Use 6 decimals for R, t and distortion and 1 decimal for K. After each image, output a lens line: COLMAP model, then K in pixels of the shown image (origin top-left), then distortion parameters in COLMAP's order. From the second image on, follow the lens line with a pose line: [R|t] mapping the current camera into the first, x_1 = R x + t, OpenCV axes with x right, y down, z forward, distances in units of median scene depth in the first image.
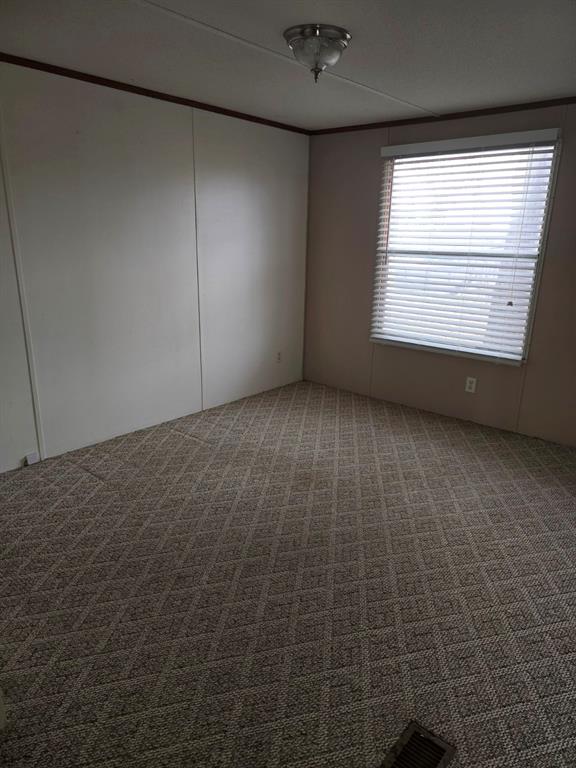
lens RADIAL K [[517.5, 0, 288.0], [0, 517.5, 384.0], [0, 0, 1]] dist [0.031663, -0.004283]
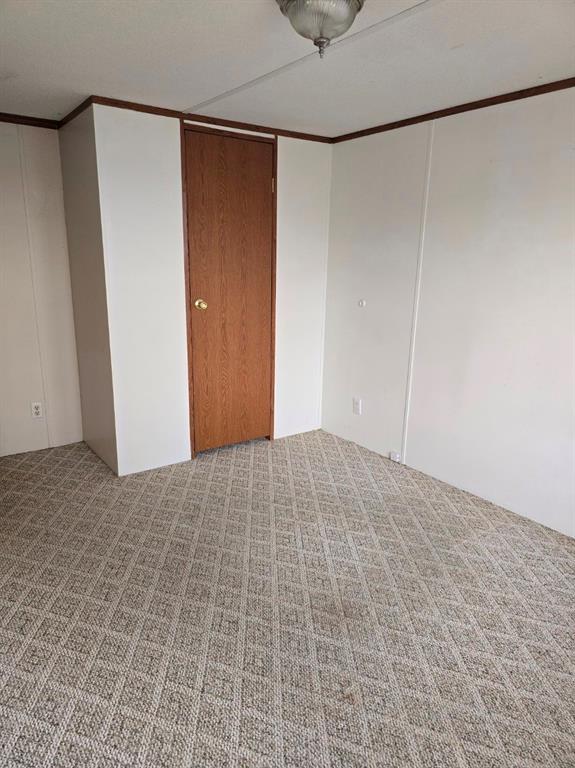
lens RADIAL K [[517.5, 0, 287.5], [0, 517.5, 384.0], [0, 0, 1]] dist [0.031663, -0.004283]
pose [[-0.222998, 0.229831, -0.947338, 0.601928], [-0.299497, 0.908654, 0.290946, -0.258053], [0.927671, 0.348606, -0.133795, 0.850612]]
